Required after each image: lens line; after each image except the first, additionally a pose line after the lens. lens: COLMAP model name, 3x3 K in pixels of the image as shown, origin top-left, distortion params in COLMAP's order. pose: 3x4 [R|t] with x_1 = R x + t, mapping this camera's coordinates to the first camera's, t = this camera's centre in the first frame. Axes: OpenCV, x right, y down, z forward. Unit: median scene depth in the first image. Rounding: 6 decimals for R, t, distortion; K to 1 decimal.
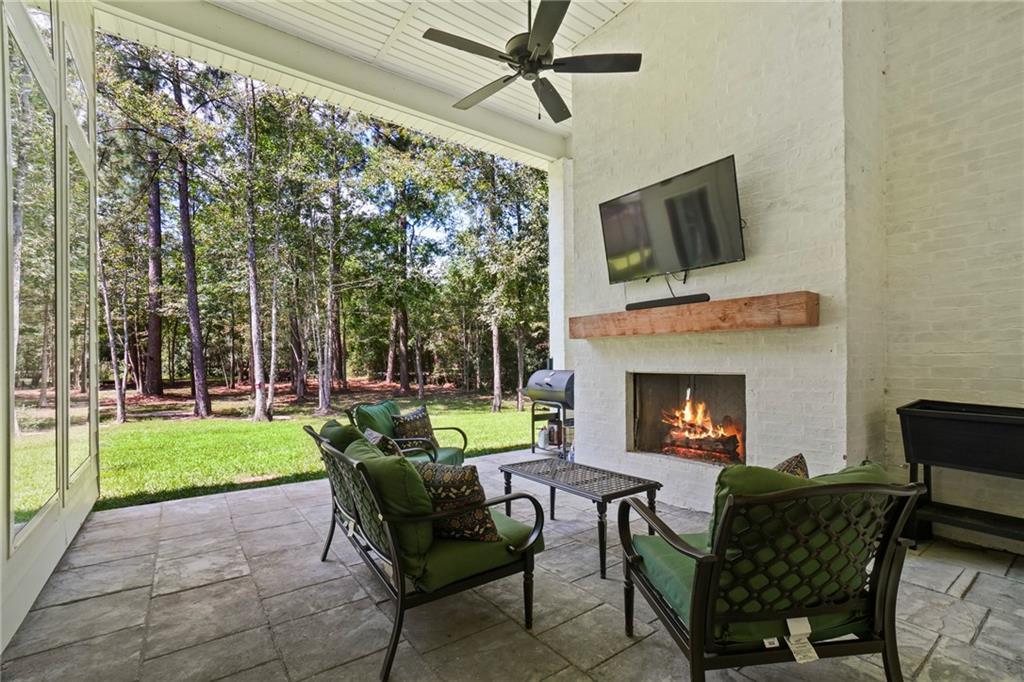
lens RADIAL K [[448.3, 0, 499.2], [0, 448.3, 354.6], [0, 0, 1]] dist [-0.018828, 0.000188]
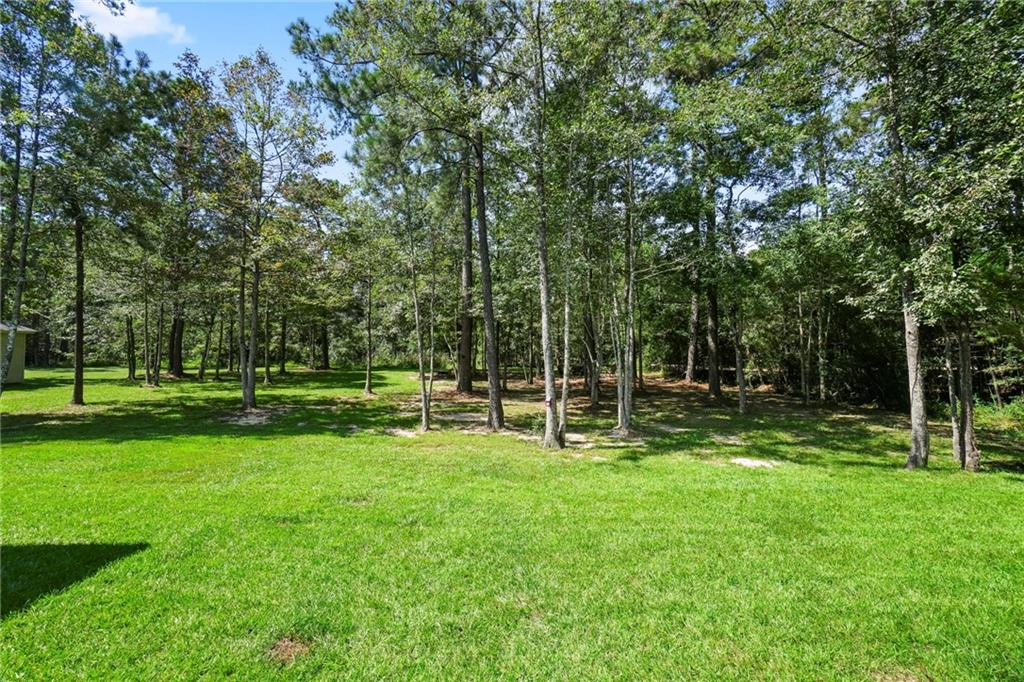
lens RADIAL K [[448.3, 0, 499.2], [0, 448.3, 354.6], [0, 0, 1]] dist [-0.018828, 0.000188]
pose [[0.813225, 0.012040, -0.581825, -0.067882], [0.002143, 0.999717, 0.023684, -0.017990], [0.581946, -0.020507, 0.812969, 0.138008]]
